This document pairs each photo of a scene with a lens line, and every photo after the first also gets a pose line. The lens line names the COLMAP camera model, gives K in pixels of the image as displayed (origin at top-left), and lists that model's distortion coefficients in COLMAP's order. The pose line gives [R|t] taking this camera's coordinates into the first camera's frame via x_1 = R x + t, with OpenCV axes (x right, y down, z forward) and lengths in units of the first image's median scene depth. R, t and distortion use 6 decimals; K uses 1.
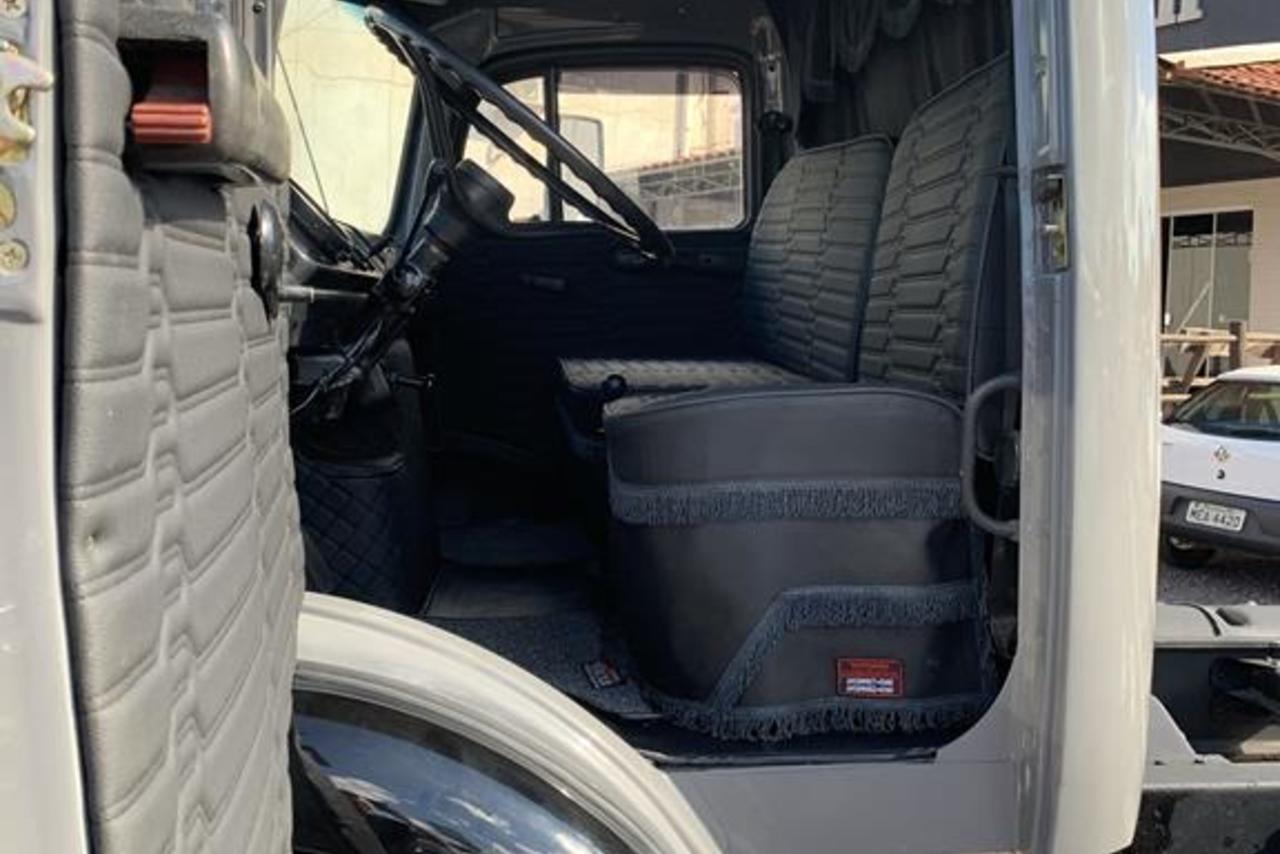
lens RADIAL K [[1295.6, 0, 640.0], [0, 1295.6, 427.0], [0, 0, 1]] dist [0.245682, -0.762274]
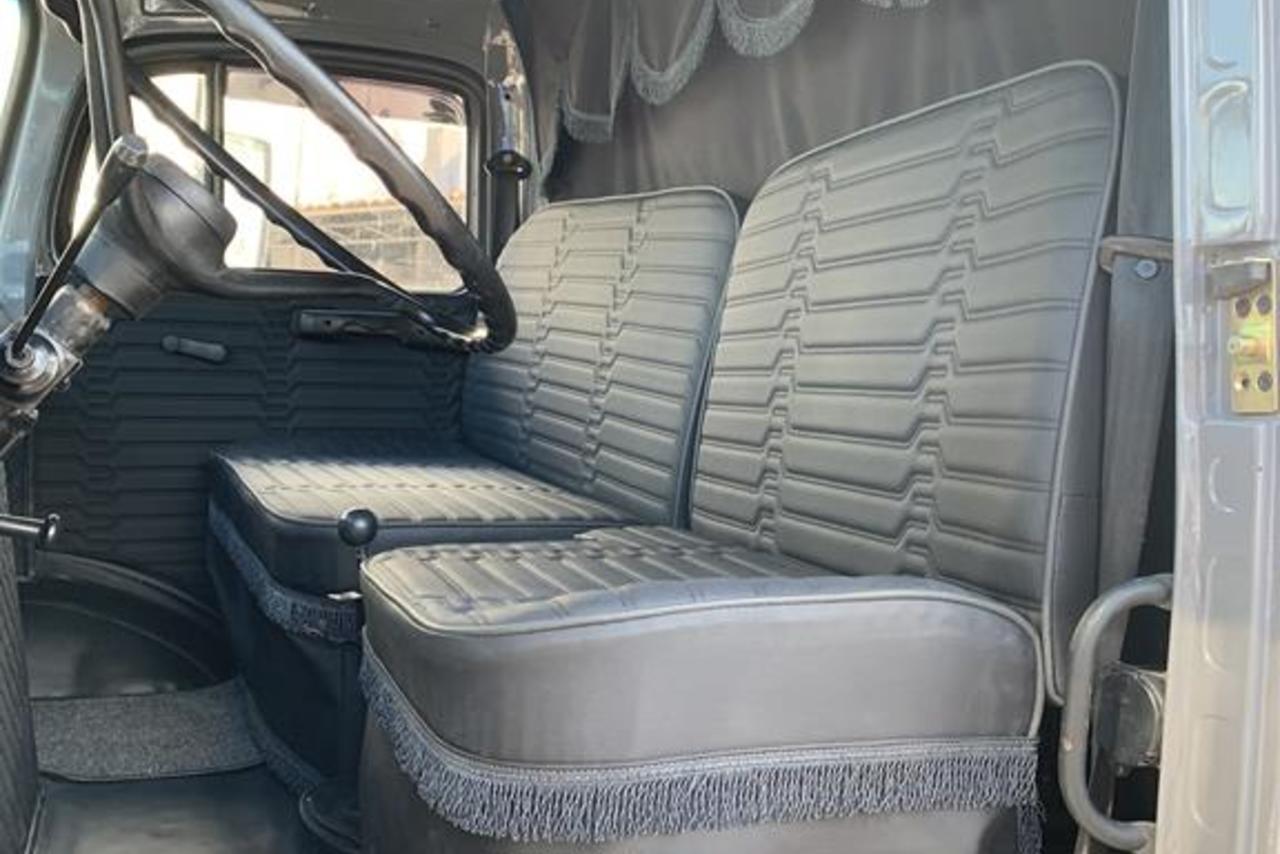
lens RADIAL K [[1295.6, 0, 640.0], [0, 1295.6, 427.0], [0, 0, 1]] dist [0.245682, -0.762274]
pose [[0.953207, 0.031568, 0.300665, -0.078930], [-0.017365, 0.998608, -0.049797, -0.048756], [-0.301818, 0.042246, 0.952429, 0.317483]]
